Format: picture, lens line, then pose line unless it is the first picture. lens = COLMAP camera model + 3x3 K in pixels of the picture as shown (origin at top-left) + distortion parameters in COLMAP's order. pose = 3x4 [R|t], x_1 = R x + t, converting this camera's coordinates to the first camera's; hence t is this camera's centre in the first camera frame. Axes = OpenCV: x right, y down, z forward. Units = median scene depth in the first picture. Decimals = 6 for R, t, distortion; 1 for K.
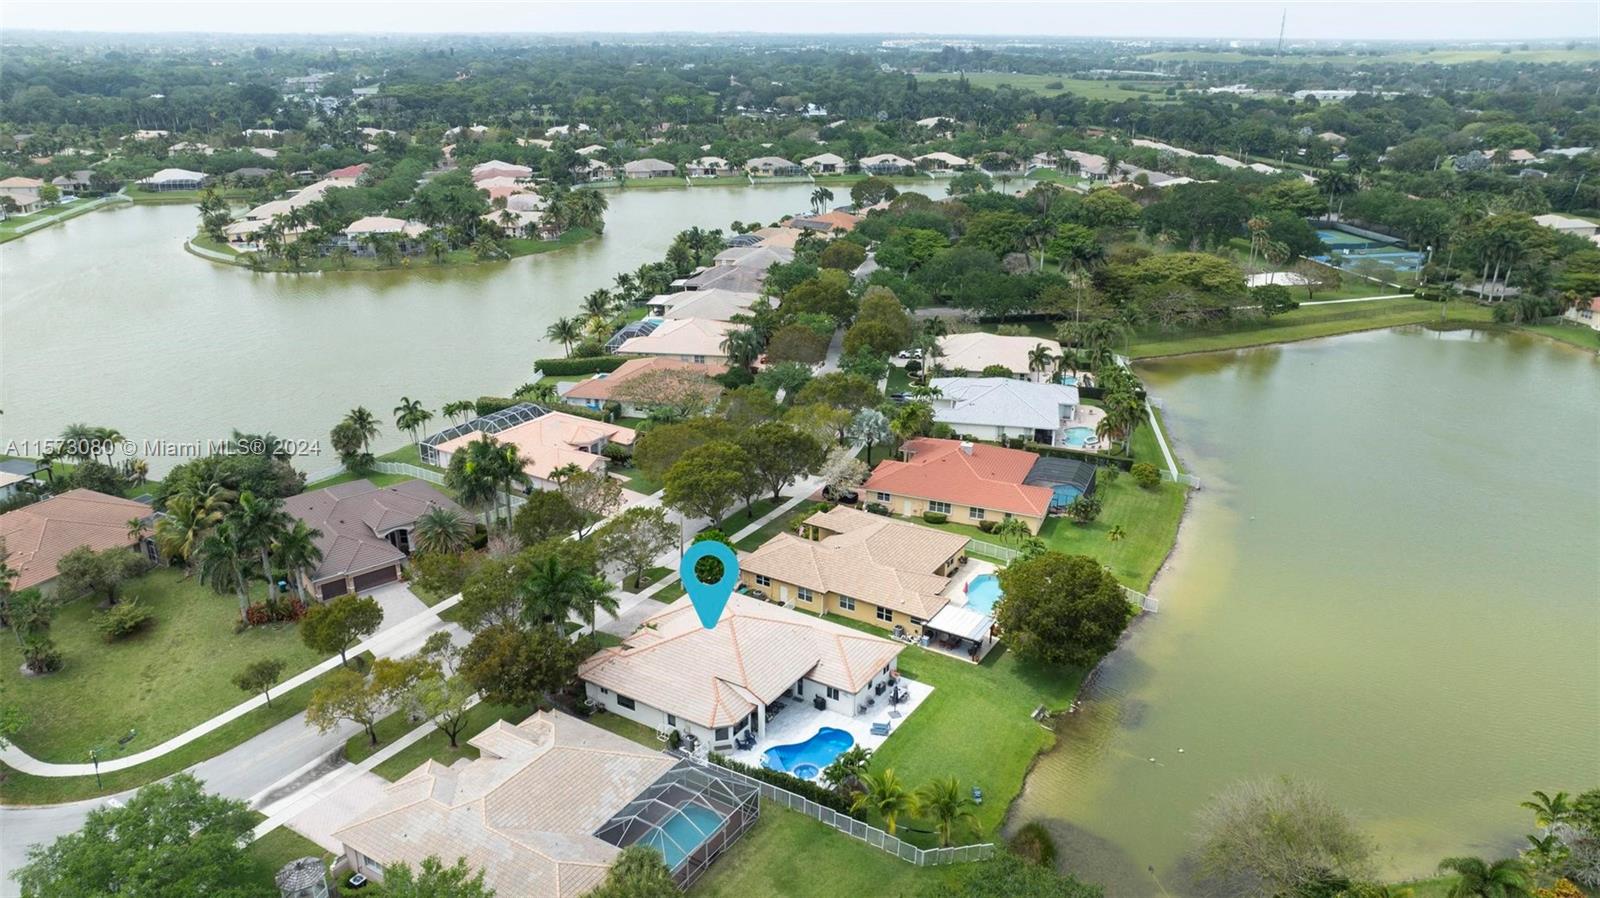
lens RADIAL K [[1131.1, 0, 800.0], [0, 1131.1, 449.0], [0, 0, 1]] dist [-0.027870, 0.000456]
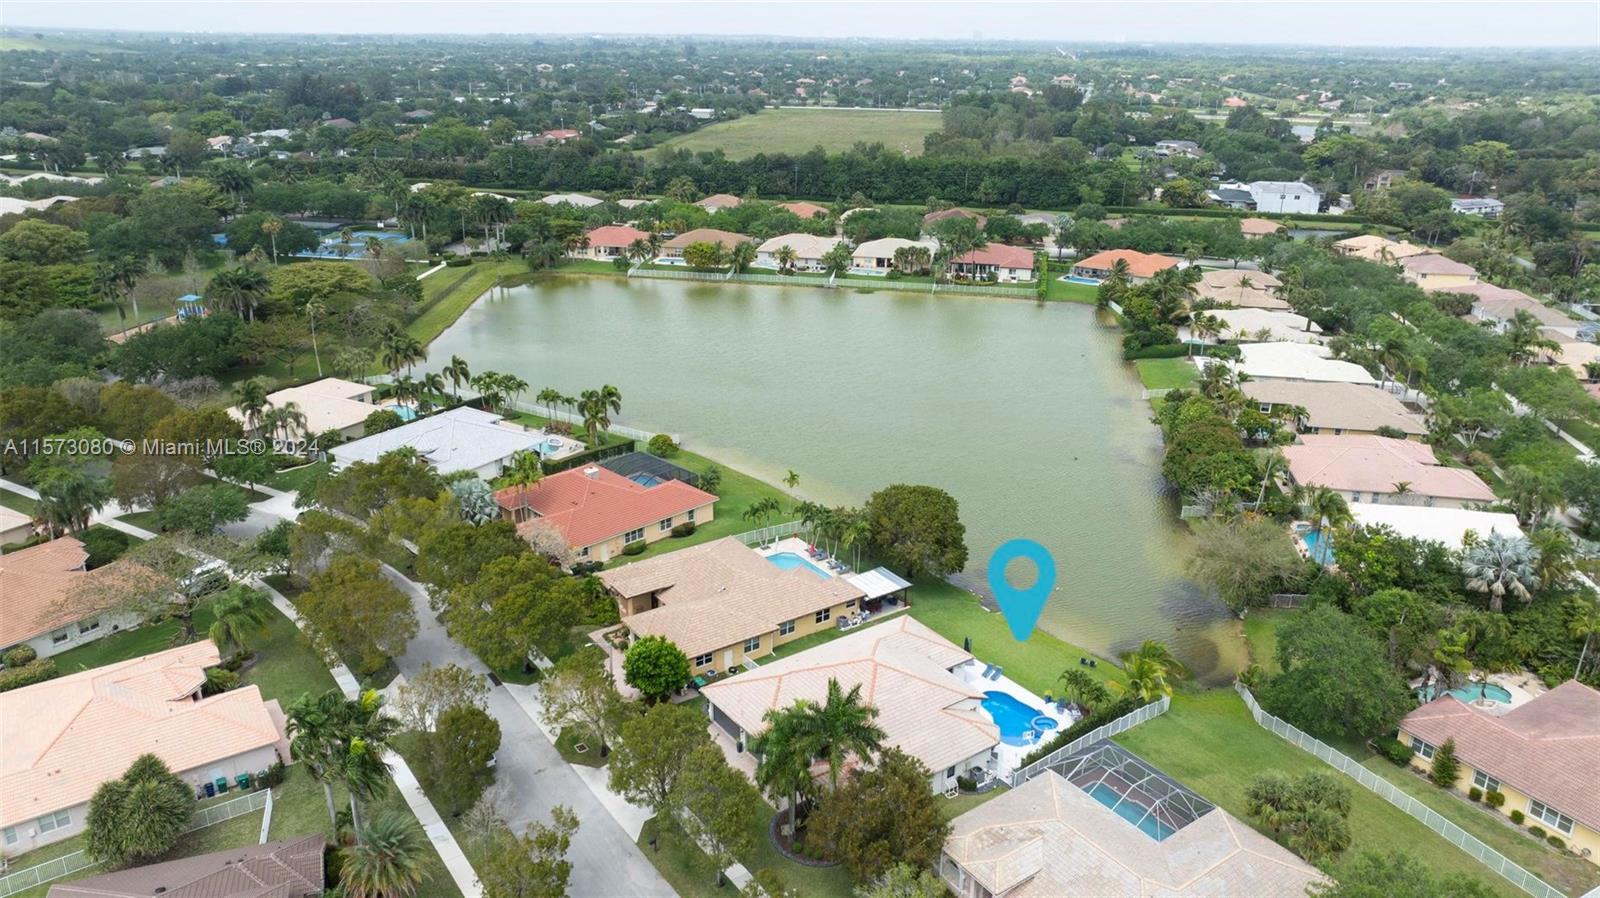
lens RADIAL K [[1131.1, 0, 800.0], [0, 1131.1, 449.0], [0, 0, 1]] dist [-0.027870, 0.000456]
pose [[0.376407, -0.322196, 0.868624, -0.726564], [0.313075, 0.926659, 0.208056, -0.197166], [-0.871953, 0.193631, 0.449673, 0.522681]]
